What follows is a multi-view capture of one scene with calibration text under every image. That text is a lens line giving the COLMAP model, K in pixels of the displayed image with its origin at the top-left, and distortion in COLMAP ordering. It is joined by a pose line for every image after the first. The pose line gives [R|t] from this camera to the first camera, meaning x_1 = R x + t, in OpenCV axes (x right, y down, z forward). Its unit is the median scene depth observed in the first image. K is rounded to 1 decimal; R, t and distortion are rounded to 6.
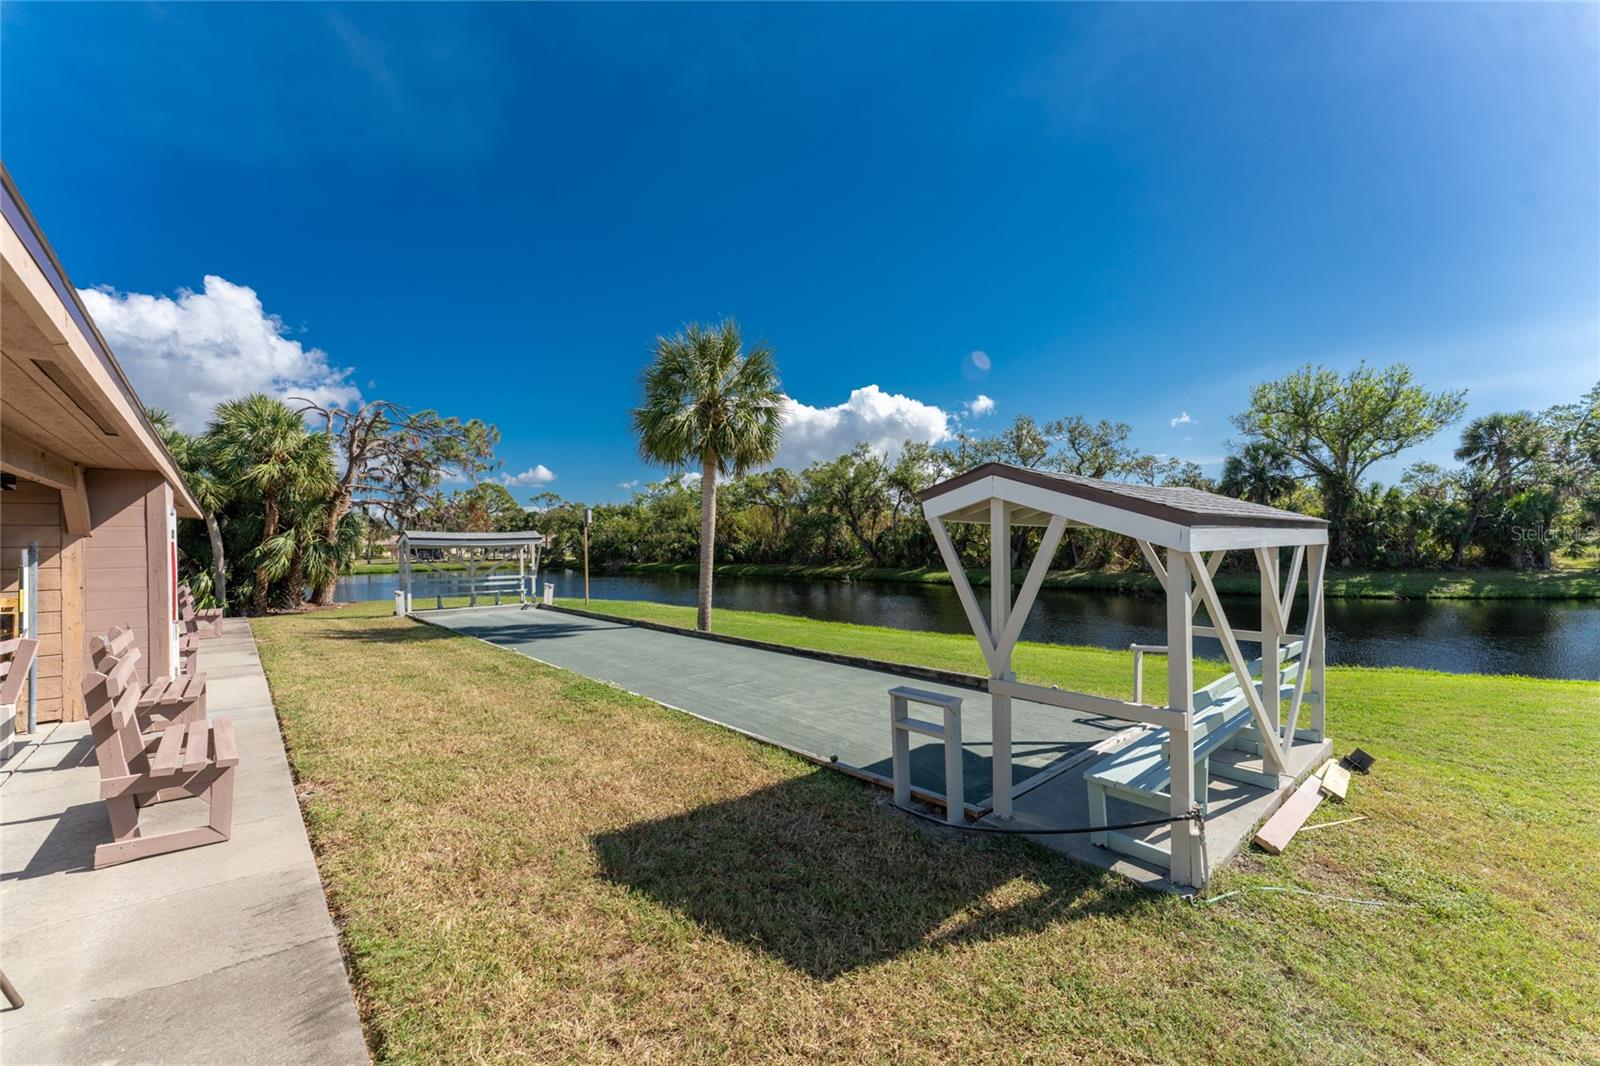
lens RADIAL K [[636.5, 0, 799.1], [0, 636.5, 538.0], [0, 0, 1]] dist [-0.000181, -0.000214]
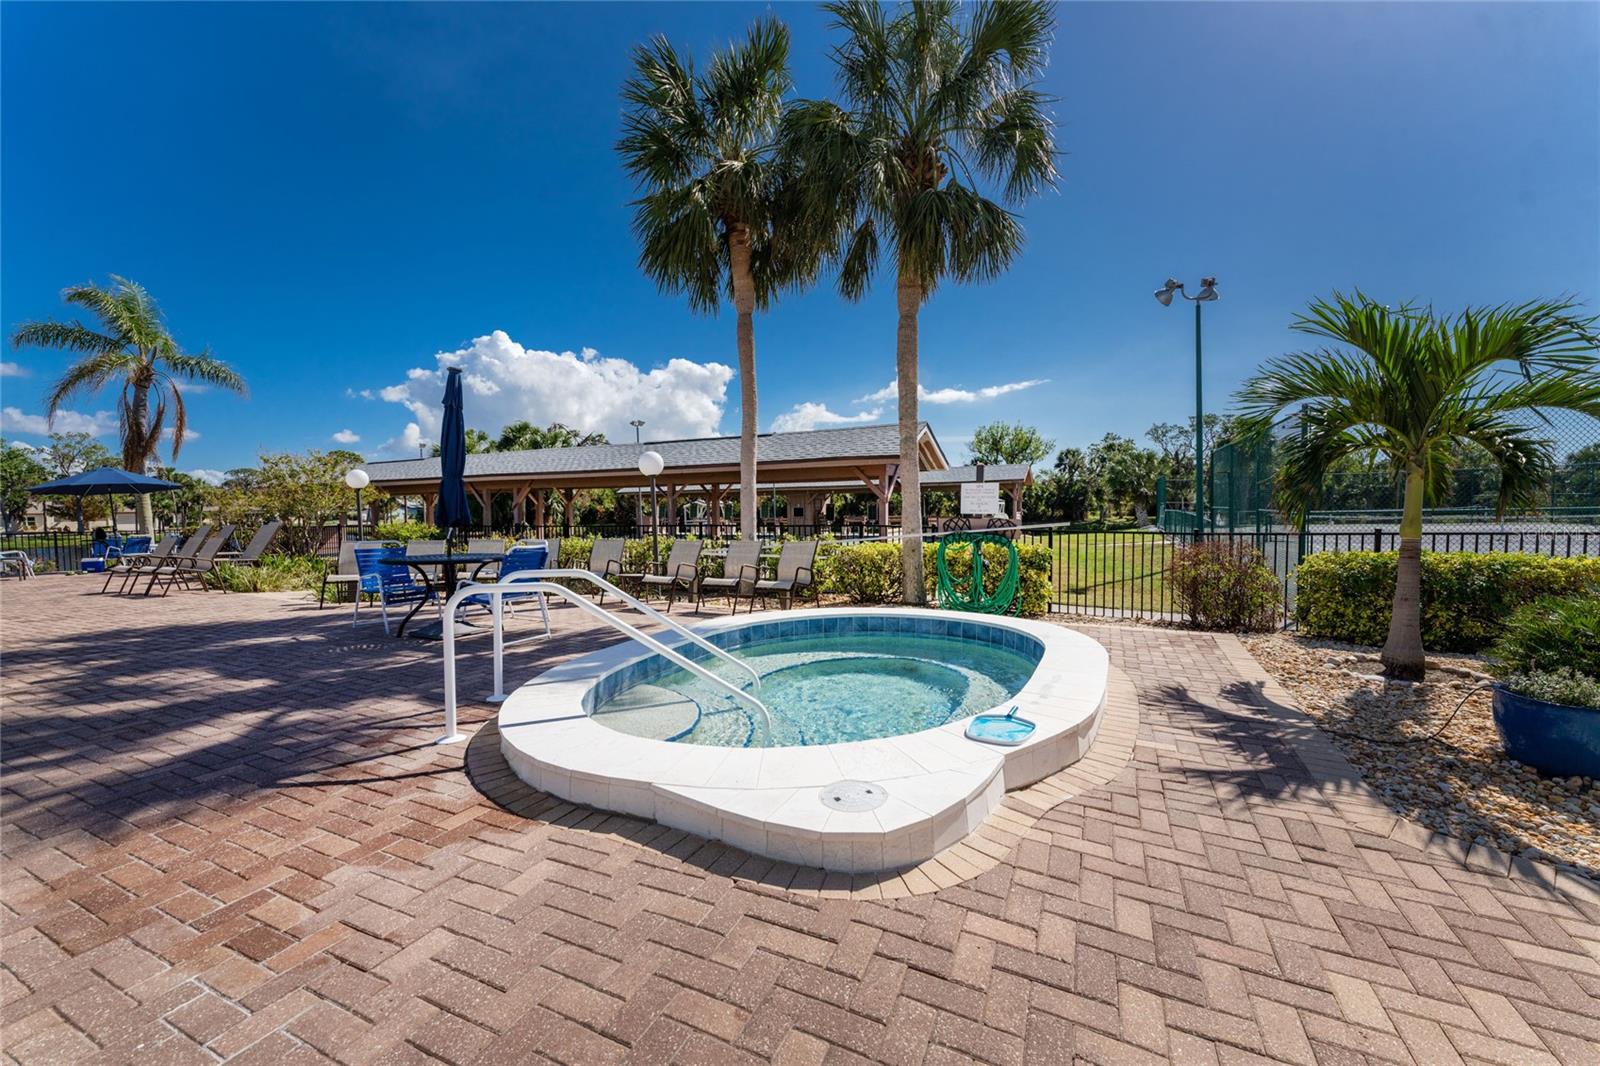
lens RADIAL K [[636.5, 0, 798.6], [0, 636.5, 533.2], [0, 0, 1]] dist [-0.000181, -0.000214]
pose [[0.926471, -0.008115, 0.376279, -0.568181], [-0.006747, 0.999249, 0.038162, 0.015425], [-0.376306, -0.037895, 0.925720, -0.666322]]
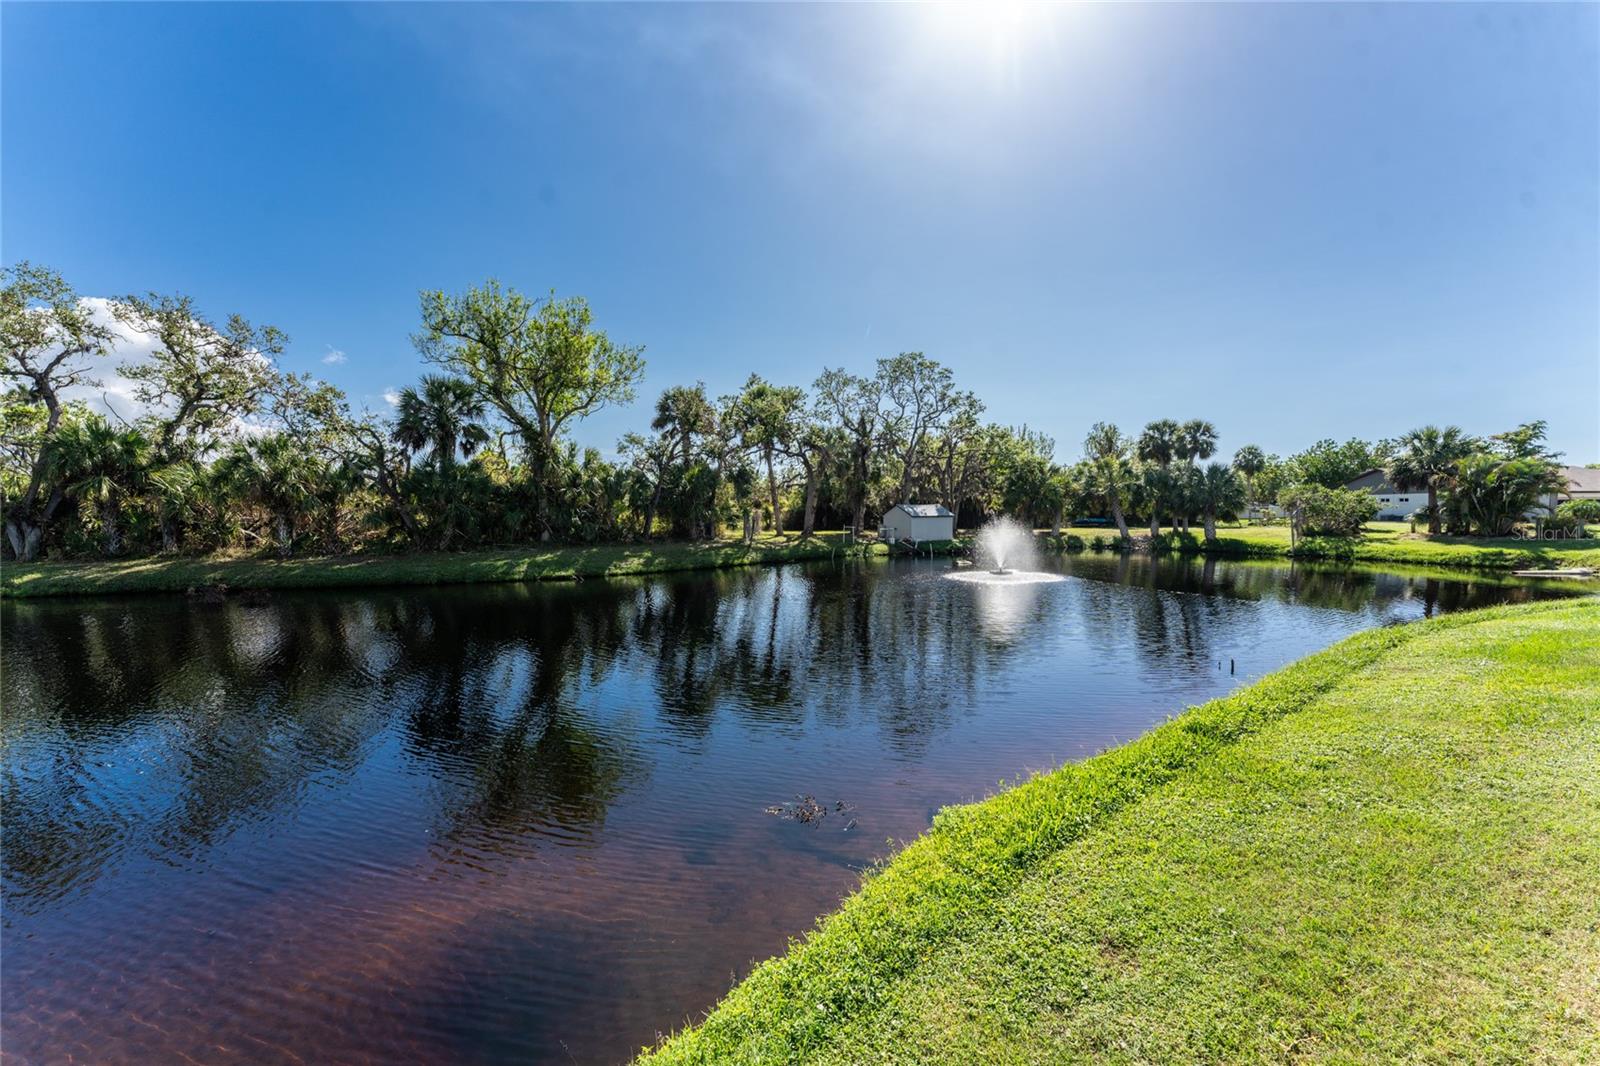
lens RADIAL K [[636.5, 0, 803.8], [0, 636.5, 531.9], [0, 0, 1]] dist [-0.000181, -0.000214]
pose [[0.602317, -0.006596, 0.798230, 0.414974], [-0.003165, 0.999938, 0.010651, 0.022669], [-0.798251, -0.008942, 0.602259, 0.239460]]
